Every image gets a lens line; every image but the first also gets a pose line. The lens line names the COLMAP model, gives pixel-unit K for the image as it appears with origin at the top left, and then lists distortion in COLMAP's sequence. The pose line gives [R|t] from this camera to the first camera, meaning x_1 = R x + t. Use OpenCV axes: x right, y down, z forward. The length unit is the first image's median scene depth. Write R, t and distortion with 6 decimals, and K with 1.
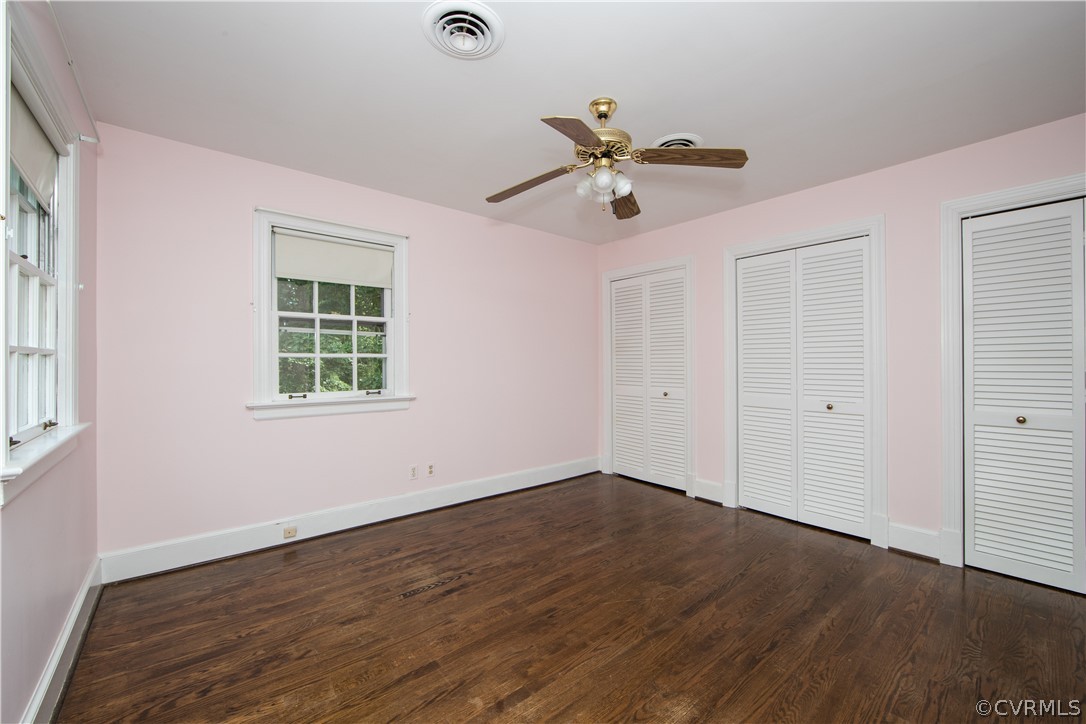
lens RADIAL K [[430.6, 0, 547.3], [0, 430.6, 364.5], [0, 0, 1]] dist [-0.015693, 0.003685]
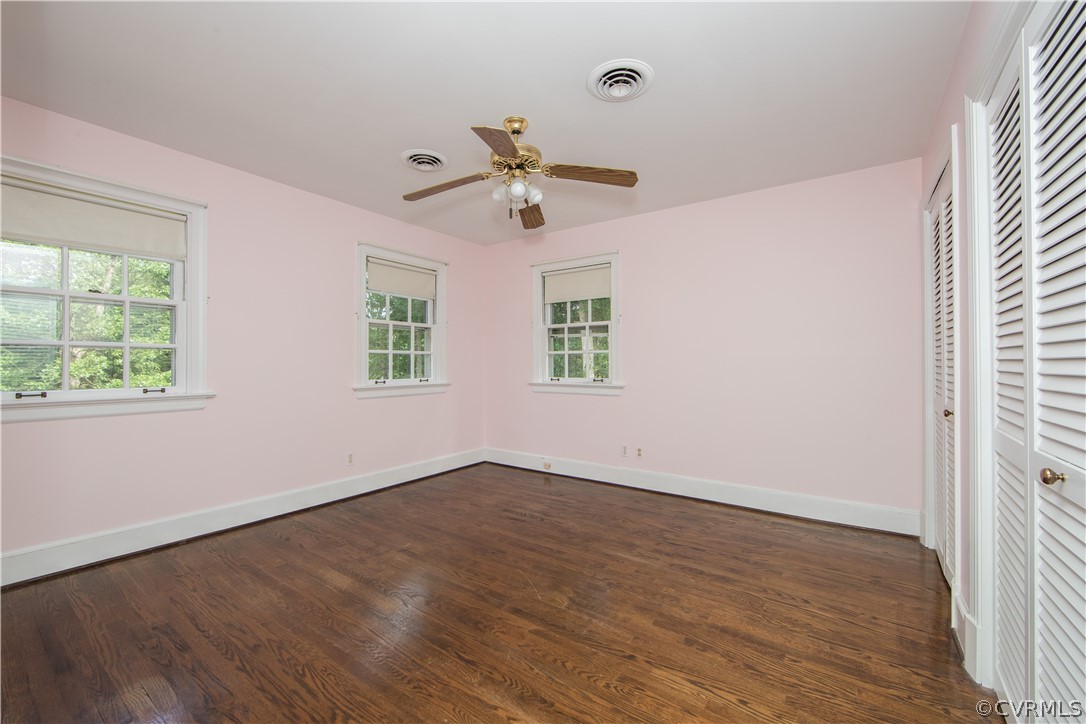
lens RADIAL K [[430.6, 0, 547.3], [0, 430.6, 364.5], [0, 0, 1]] dist [-0.015693, 0.003685]
pose [[0.262466, 0.004578, -0.964930, 1.052108], [-0.003993, 0.999985, 0.003658, 0.018156], [0.964933, 0.002893, 0.262481, 0.670664]]
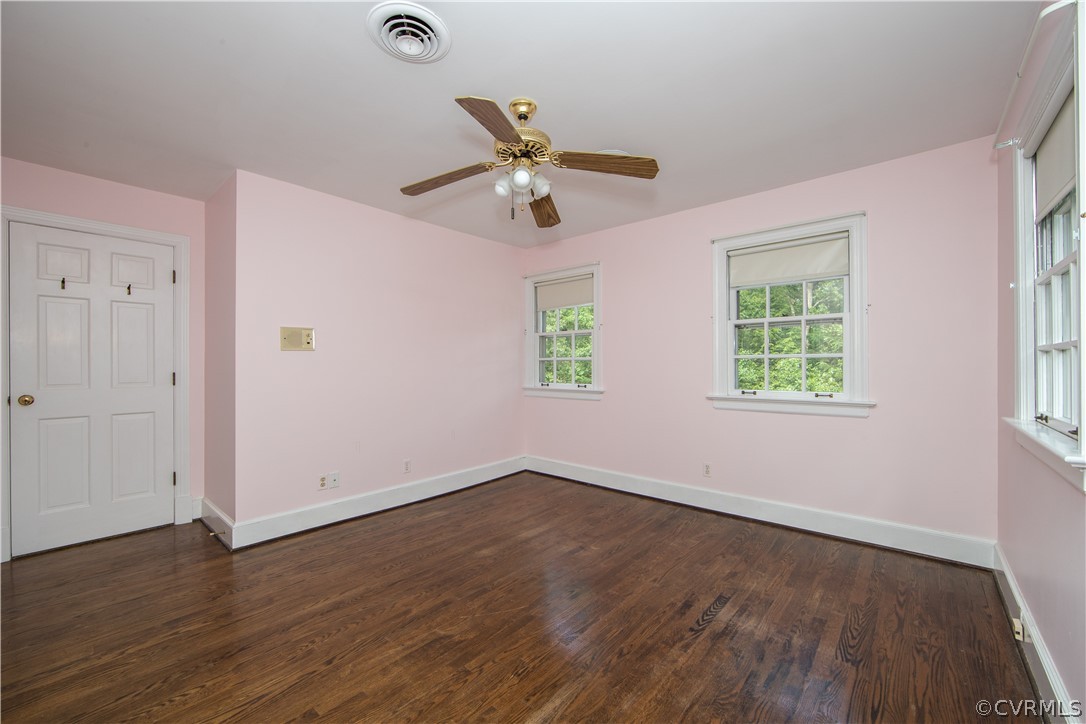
lens RADIAL K [[430.6, 0, 547.3], [0, 430.6, 364.5], [0, 0, 1]] dist [-0.015693, 0.003685]
pose [[-0.986006, 0.005179, -0.166627, 0.208324], [0.004787, 0.999985, 0.002752, -0.001858], [0.166639, 0.001916, -0.986016, 1.710039]]
